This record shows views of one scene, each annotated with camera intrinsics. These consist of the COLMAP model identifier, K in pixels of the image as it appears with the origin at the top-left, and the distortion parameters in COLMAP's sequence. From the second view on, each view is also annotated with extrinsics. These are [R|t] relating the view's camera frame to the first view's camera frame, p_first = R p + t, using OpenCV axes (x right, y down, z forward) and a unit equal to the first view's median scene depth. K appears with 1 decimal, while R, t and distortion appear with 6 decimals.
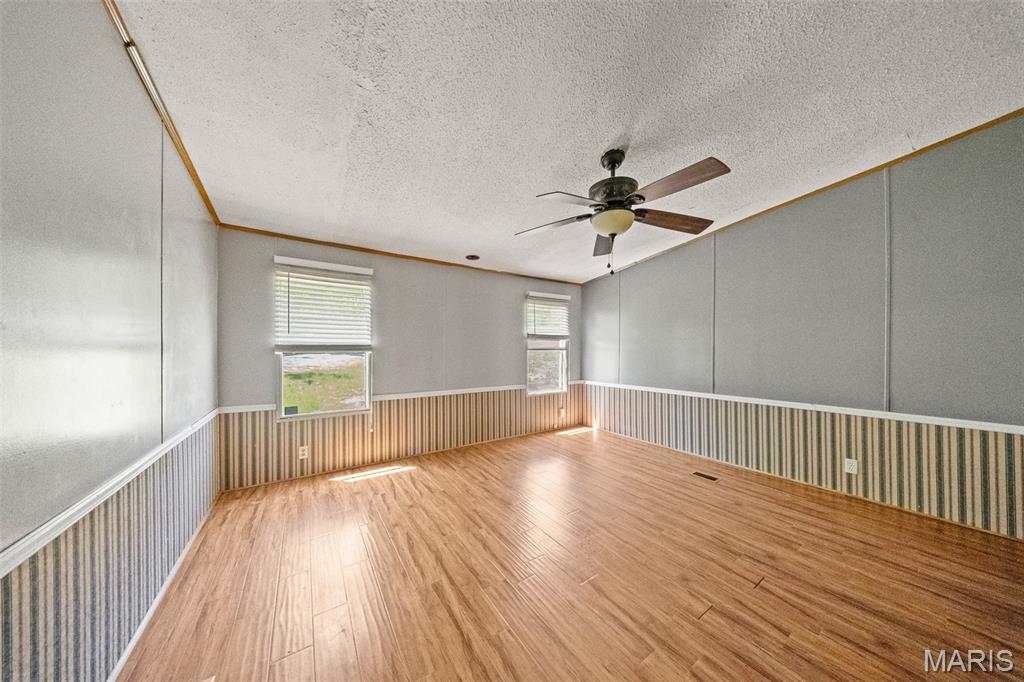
lens RADIAL K [[305.8, 0, 510.9], [0, 305.8, 348.1], [0, 0, 1]] dist [0.002377, -0.001778]
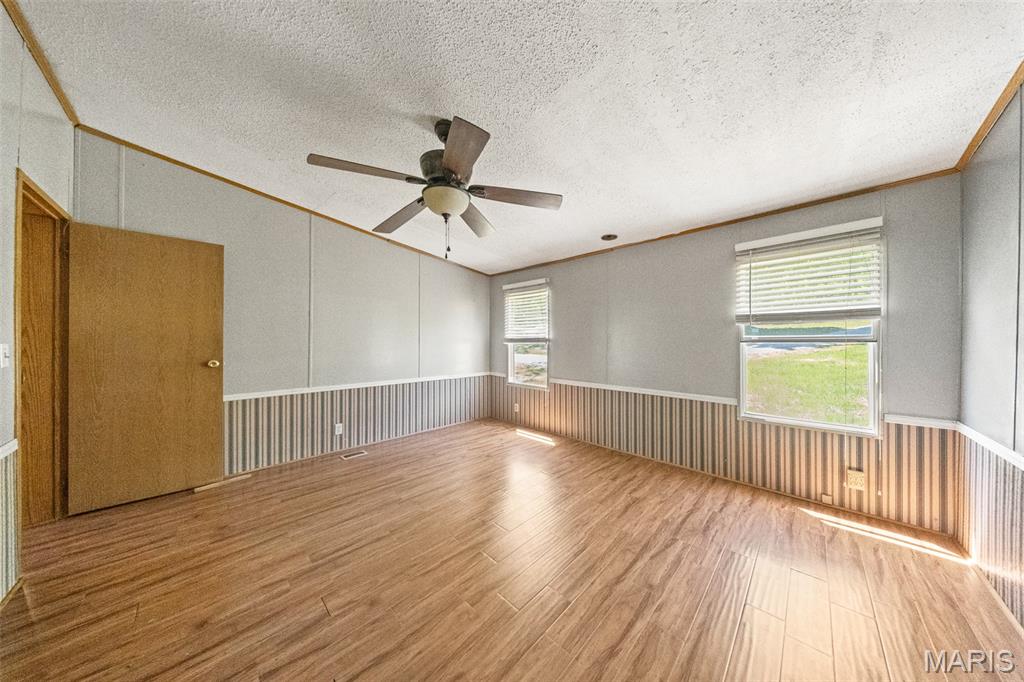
lens RADIAL K [[305.8, 0, 513.8], [0, 305.8, 338.8], [0, 0, 1]] dist [0.002377, -0.001778]
pose [[0.213481, -0.007533, -0.976918, 0.744298], [0.005025, 0.999966, -0.006612, 0.002204], [0.976934, -0.003498, 0.213512, 0.592993]]
